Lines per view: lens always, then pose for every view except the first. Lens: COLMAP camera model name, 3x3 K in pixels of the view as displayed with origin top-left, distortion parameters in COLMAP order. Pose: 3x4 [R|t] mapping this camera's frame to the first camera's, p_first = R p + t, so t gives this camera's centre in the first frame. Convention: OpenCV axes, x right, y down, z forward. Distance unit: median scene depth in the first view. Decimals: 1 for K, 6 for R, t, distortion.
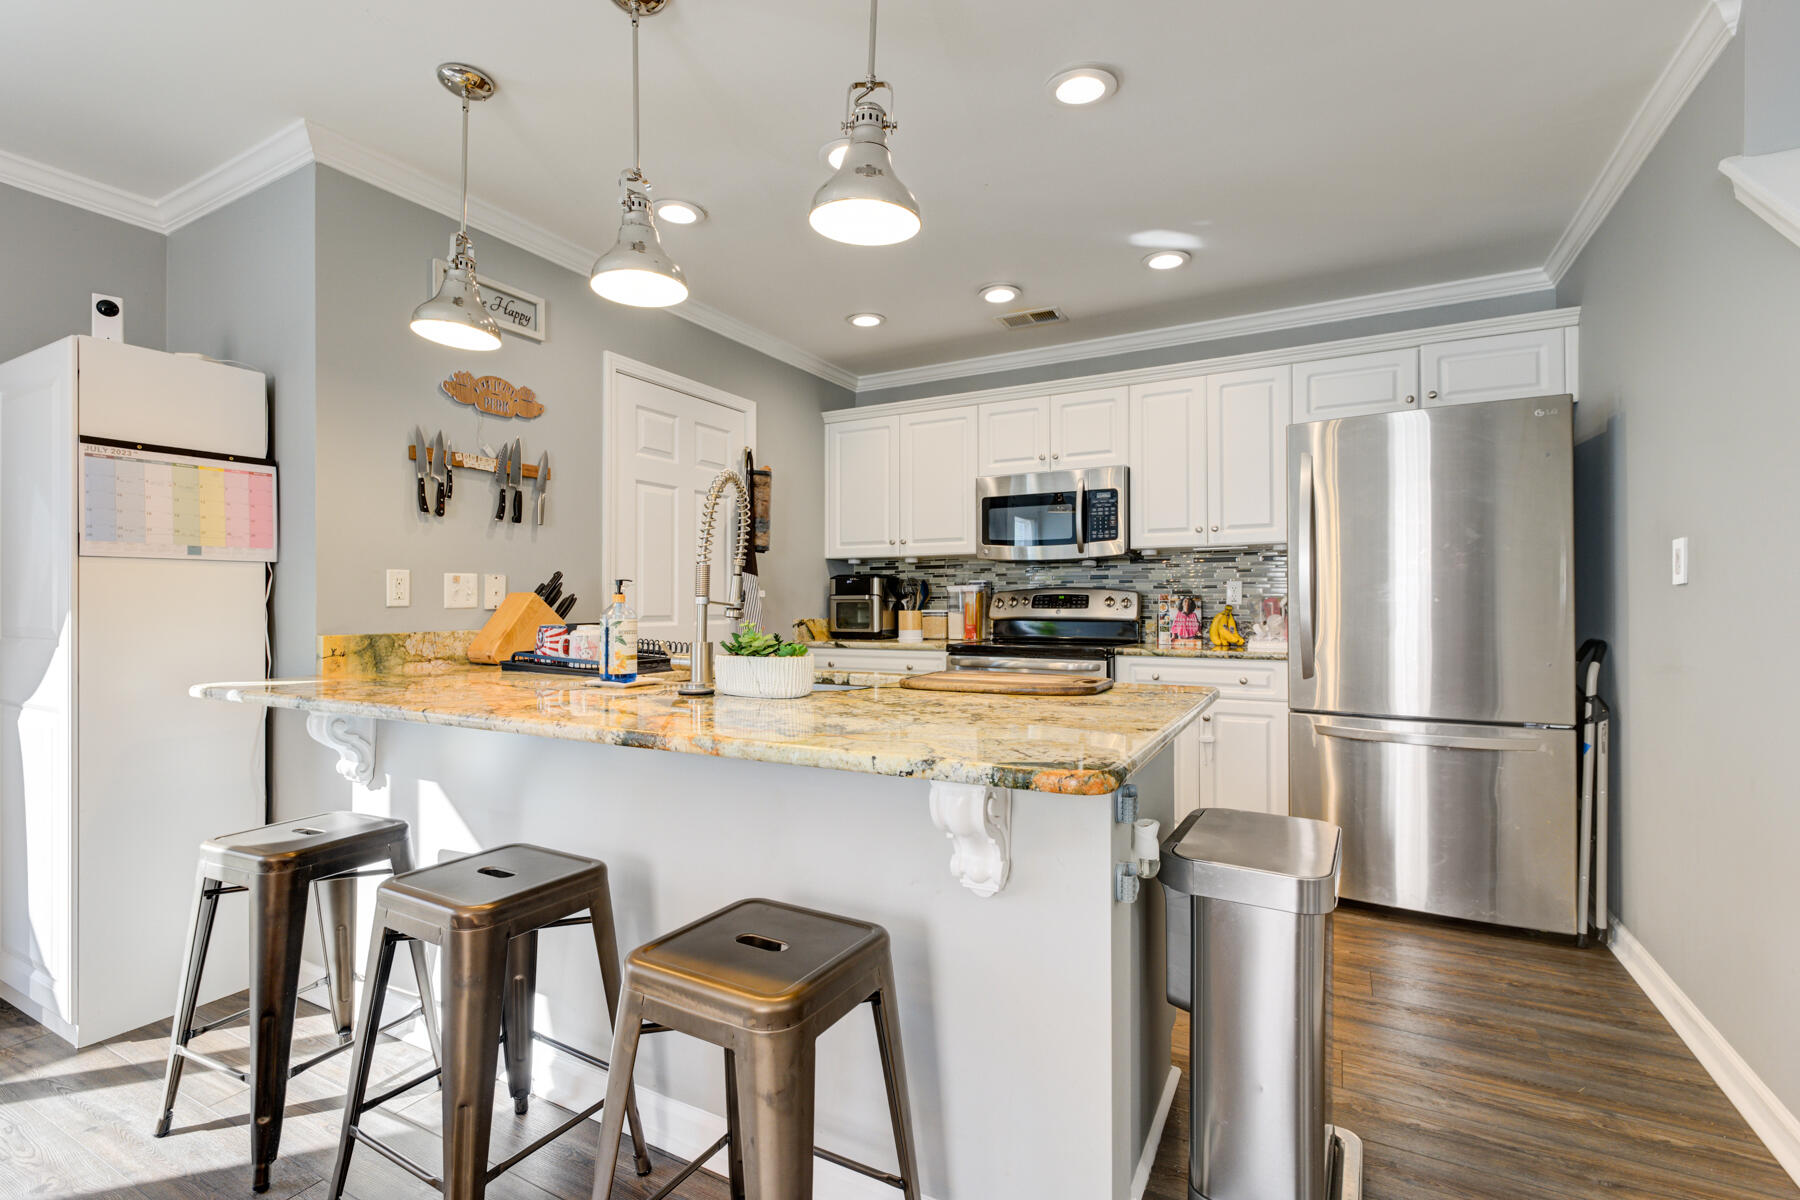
lens RADIAL K [[811.9, 0, 906.2], [0, 811.9, 601.9], [0, 0, 1]] dist [0.001197, -0.001277]
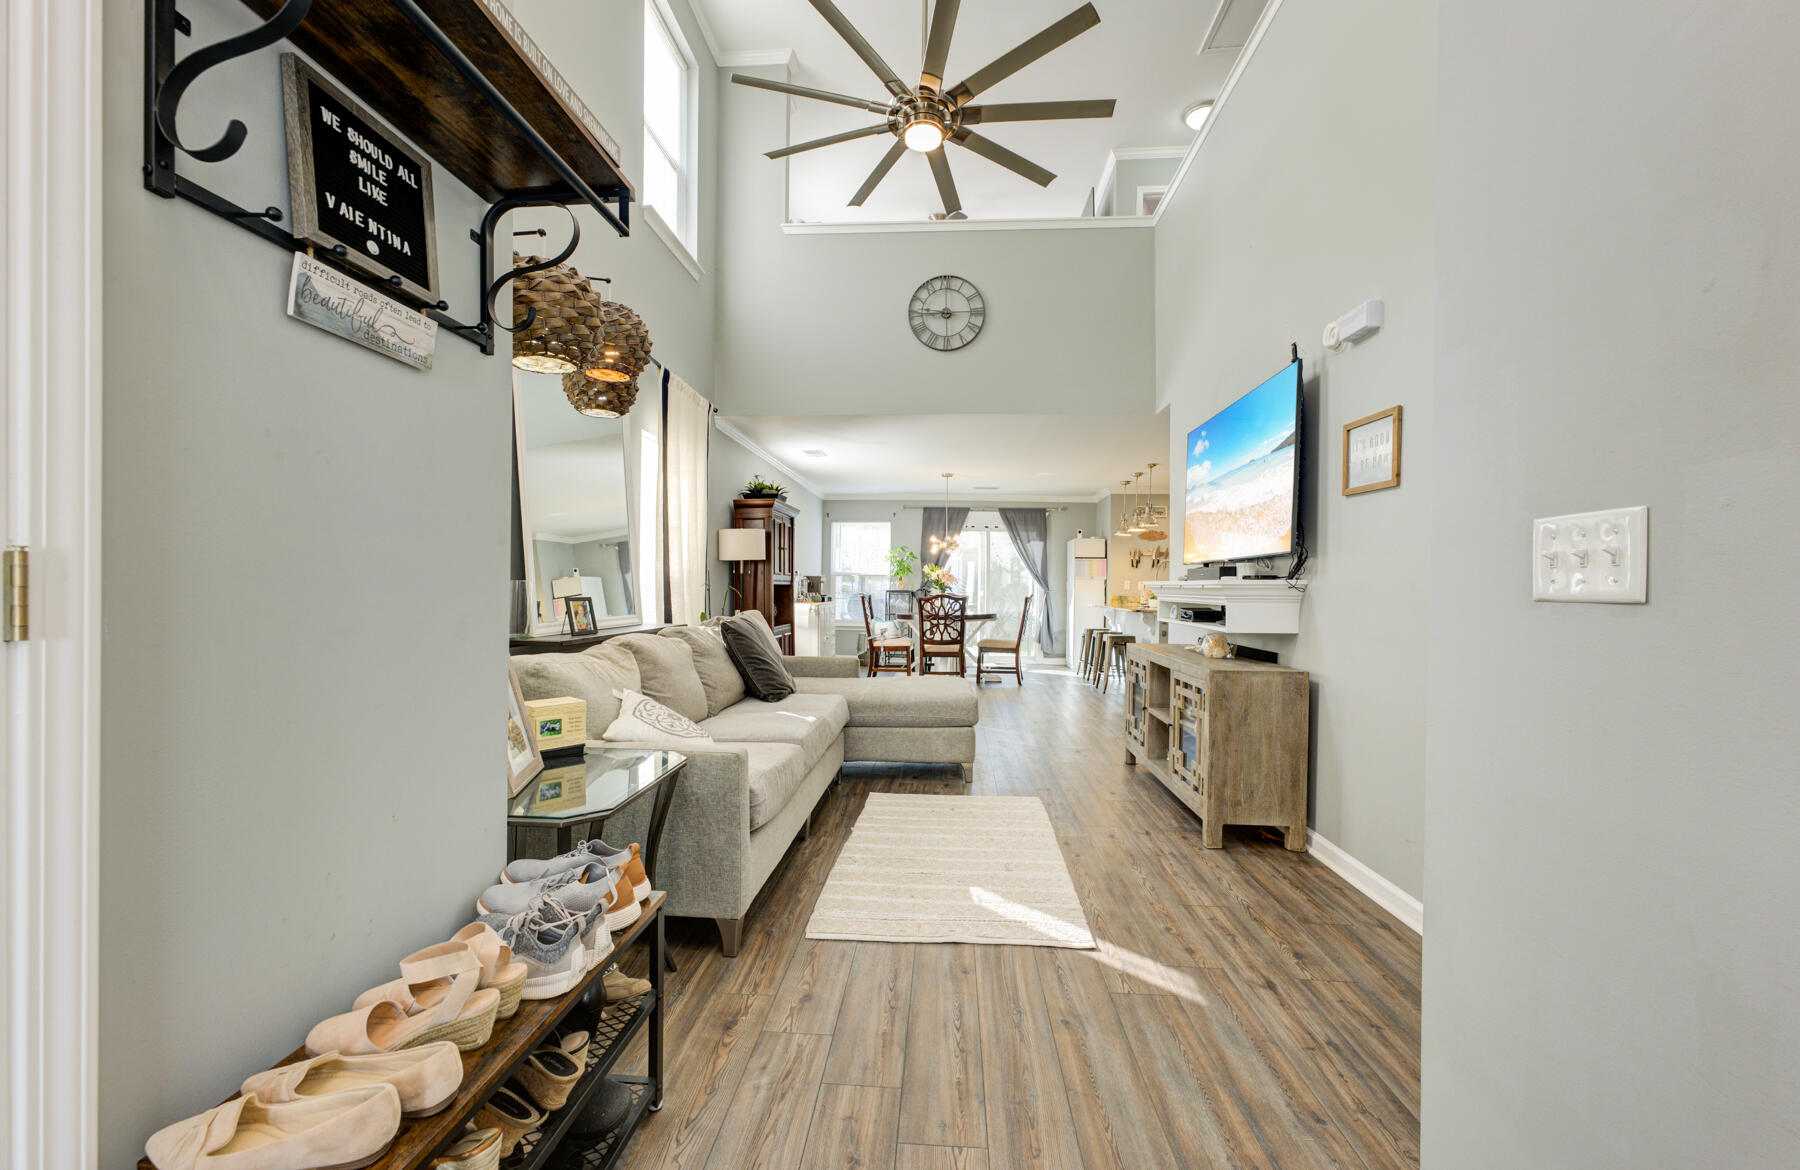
lens RADIAL K [[718.4, 0, 892.0], [0, 718.4, 581.6], [0, 0, 1]] dist [-0.003229, 0.001691]
pose [[0.405732, 0.004139, -0.913983, 1.535348], [-0.016160, 0.999866, -0.002646, -0.004316], [0.913849, 0.015843, 0.405745, -1.102930]]
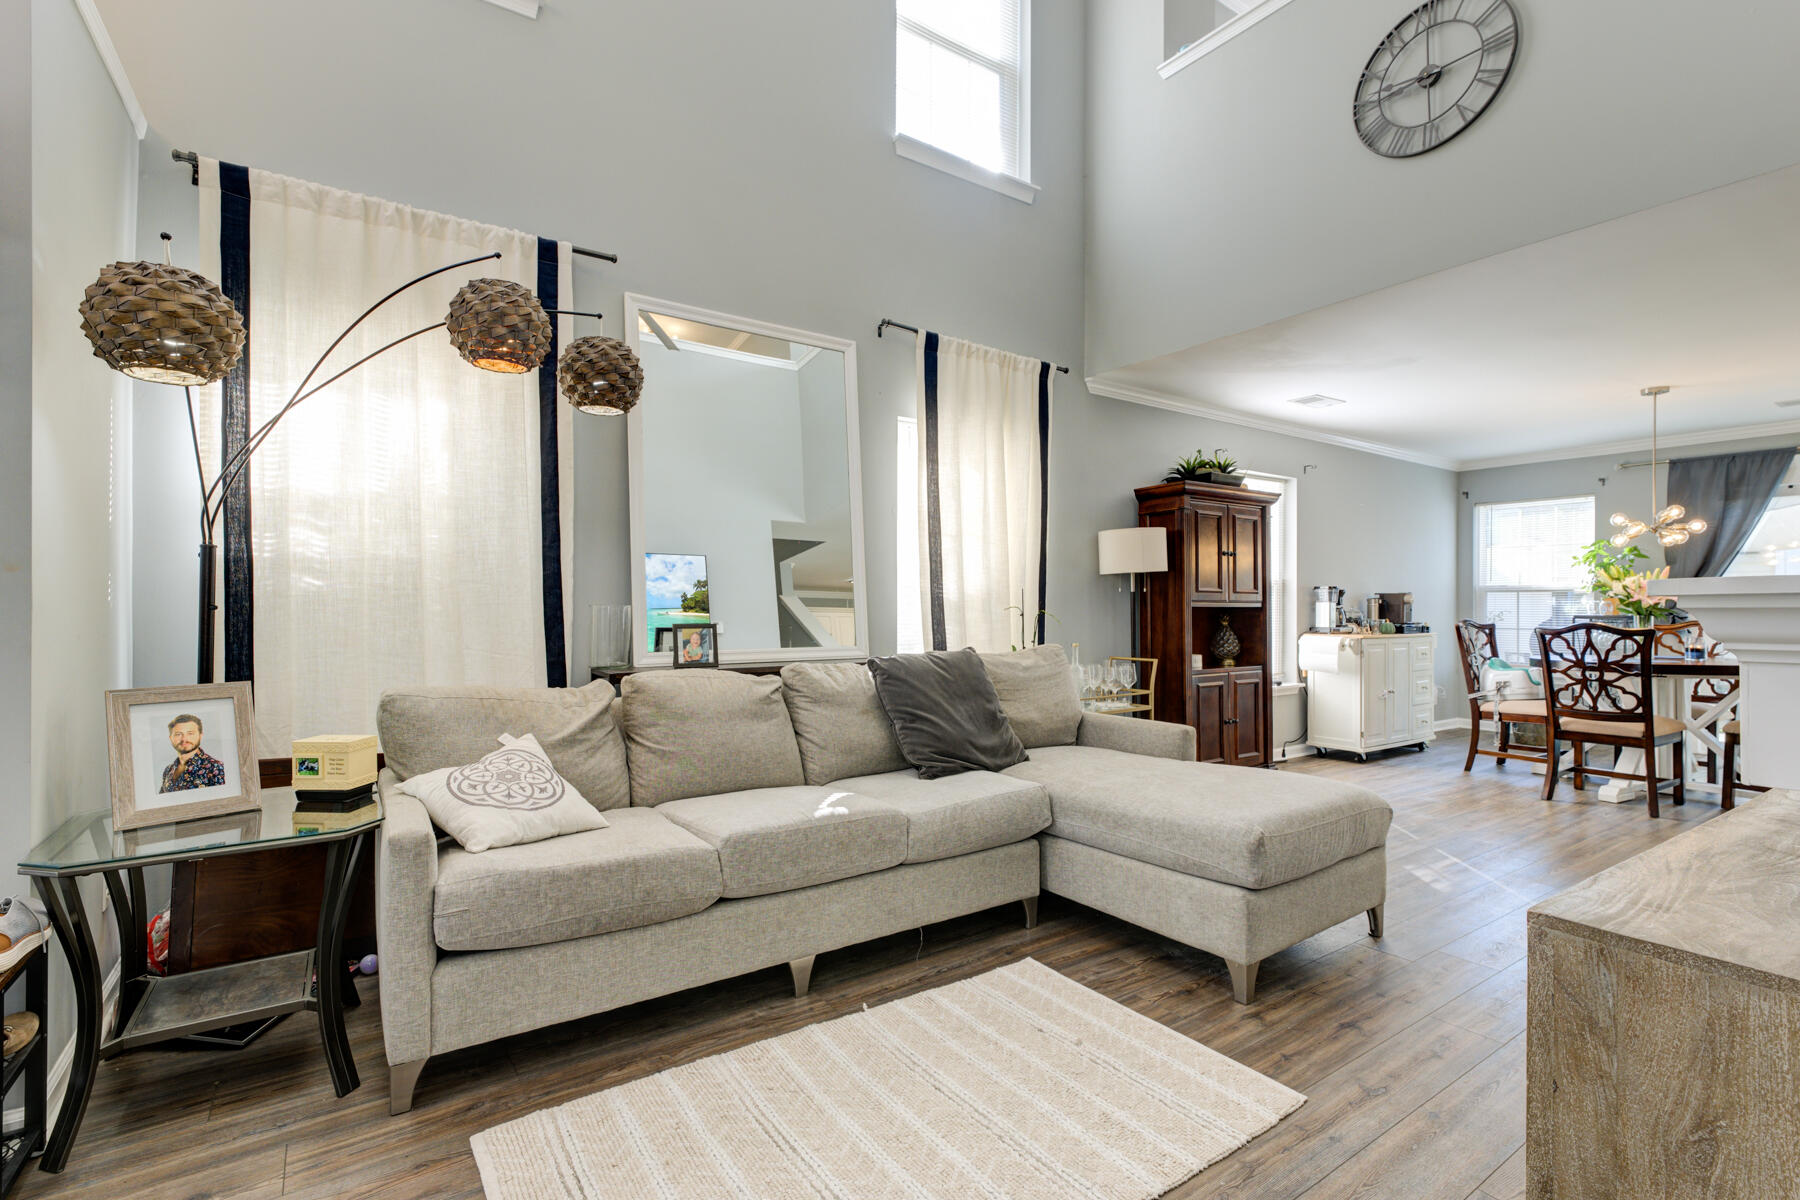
lens RADIAL K [[811.9, 0, 914.5], [0, 811.9, 609.9], [0, 0, 1]] dist [0.001197, -0.001277]
pose [[-0.445864, 0.006655, -0.895076, 1.245720], [-0.001951, 0.999963, 0.008407, -0.002632], [0.895099, 0.005495, -0.445834, -0.511210]]
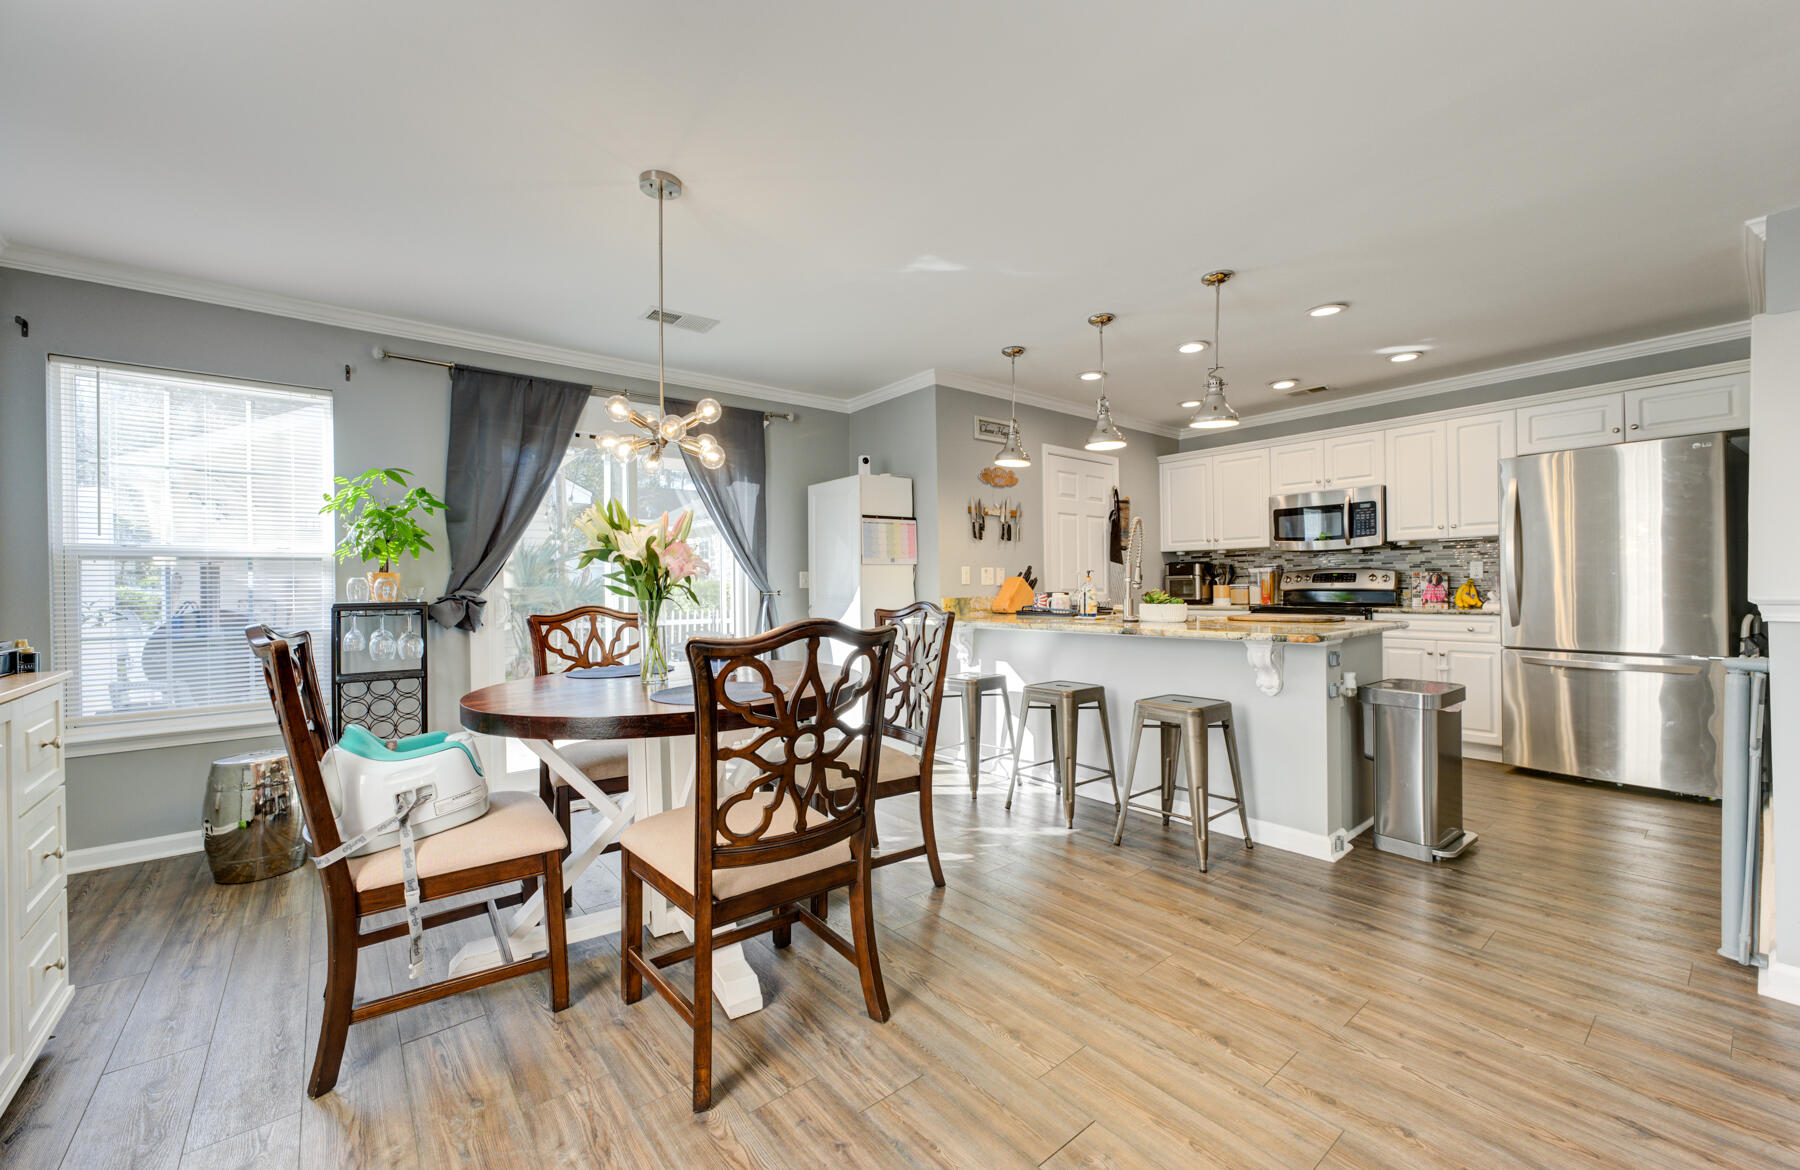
lens RADIAL K [[718.4, 0, 900.5], [0, 718.4, 580.8], [0, 0, 1]] dist [-0.003229, 0.001691]
pose [[0.922929, -0.010054, -0.384839, -0.037062], [0.009368, 0.999949, -0.003658, 0.002517], [0.384856, -0.000229, 0.922976, -0.528263]]
